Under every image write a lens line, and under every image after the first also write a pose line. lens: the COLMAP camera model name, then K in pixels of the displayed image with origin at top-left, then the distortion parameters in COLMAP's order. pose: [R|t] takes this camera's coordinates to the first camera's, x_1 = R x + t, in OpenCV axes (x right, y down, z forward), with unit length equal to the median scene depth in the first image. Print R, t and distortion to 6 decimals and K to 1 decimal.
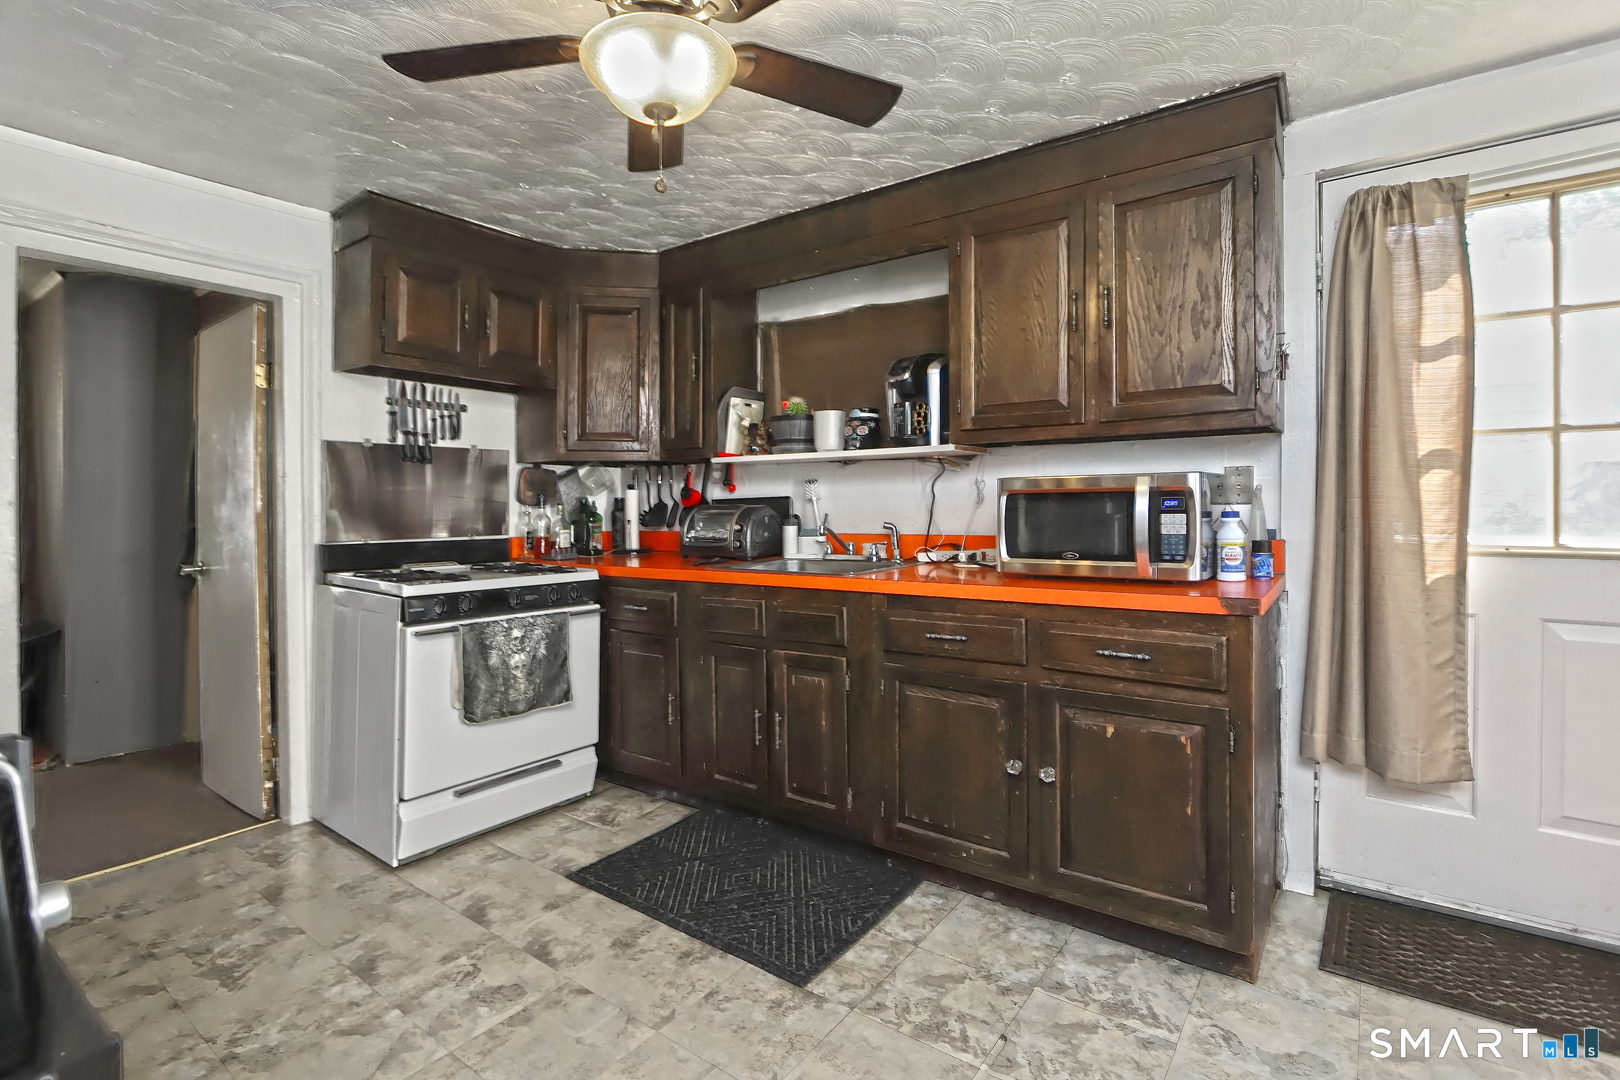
lens RADIAL K [[765.8, 0, 784.3], [0, 765.8, 506.0], [0, 0, 1]] dist [-0.004802, 0.000039]
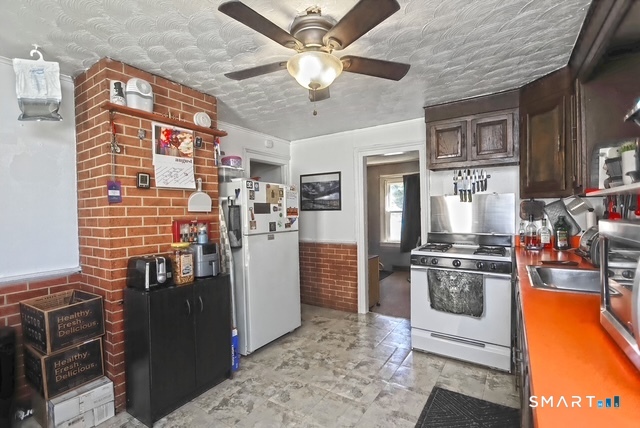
lens RADIAL K [[302.5, 0, 326.3], [0, 302.5, 212.9], [0, 0, 1]] dist [-0.004802, 0.000039]
pose [[0.079752, 0.008929, -0.996775, 0.667571], [0.007908, 0.999923, 0.009590, -0.051933], [0.996783, -0.008647, 0.079675, 0.698420]]
